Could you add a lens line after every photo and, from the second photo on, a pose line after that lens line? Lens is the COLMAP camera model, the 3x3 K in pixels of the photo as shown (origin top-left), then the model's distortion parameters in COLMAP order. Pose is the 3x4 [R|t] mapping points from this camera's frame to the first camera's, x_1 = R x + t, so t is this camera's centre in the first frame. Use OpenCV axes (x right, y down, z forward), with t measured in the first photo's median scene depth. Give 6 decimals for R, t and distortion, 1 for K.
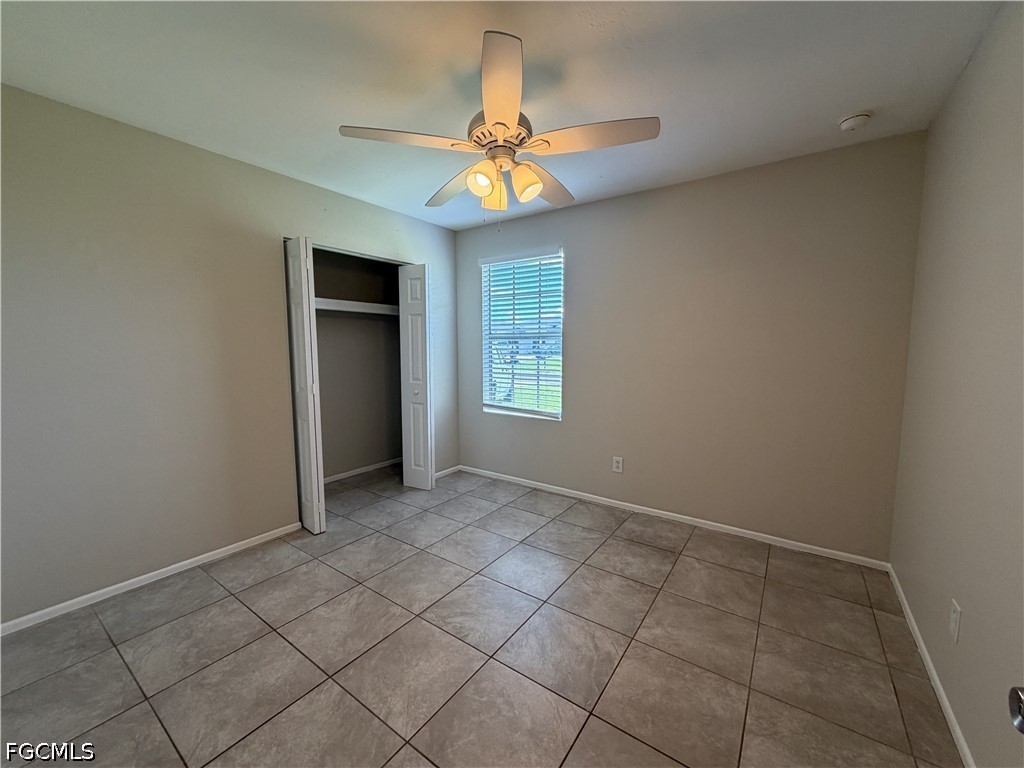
lens RADIAL K [[409.4, 0, 511.4], [0, 409.4, 384.5], [0, 0, 1]] dist [0.002874, 0.000206]
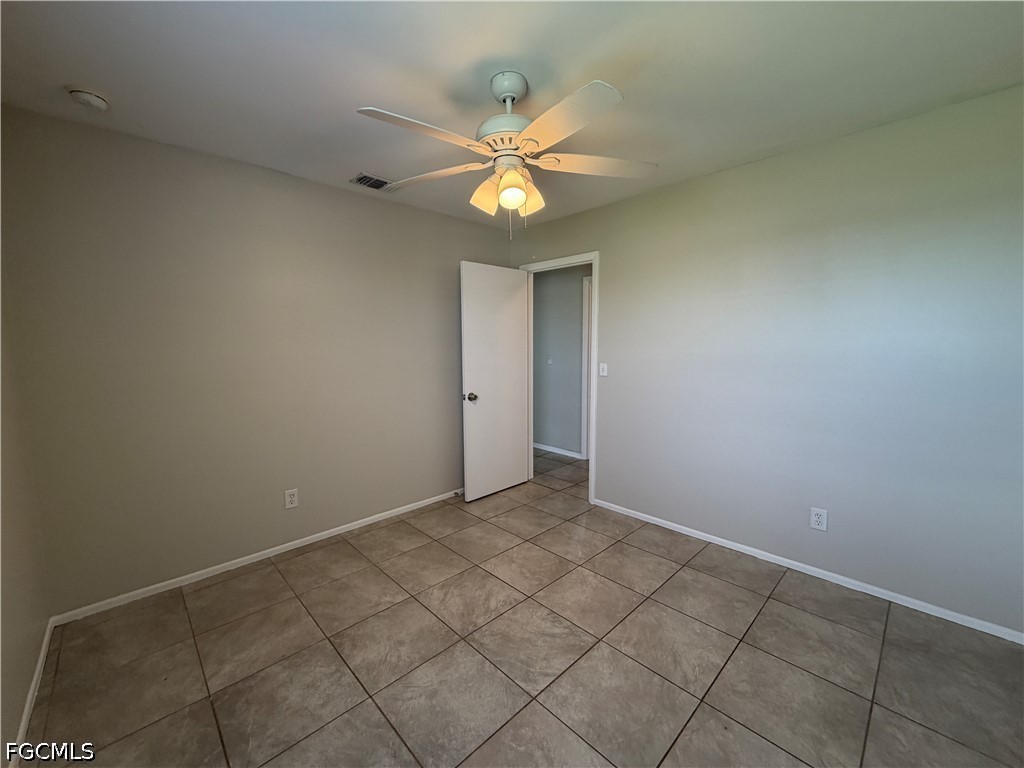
lens RADIAL K [[409.4, 0, 511.6], [0, 409.4, 384.1], [0, 0, 1]] dist [0.002874, 0.000206]
pose [[-0.981996, -0.010154, 0.188628, -0.207503], [0.027346, 0.980395, 0.195137, -0.217215], [-0.186911, 0.196782, -0.962466, 1.903920]]
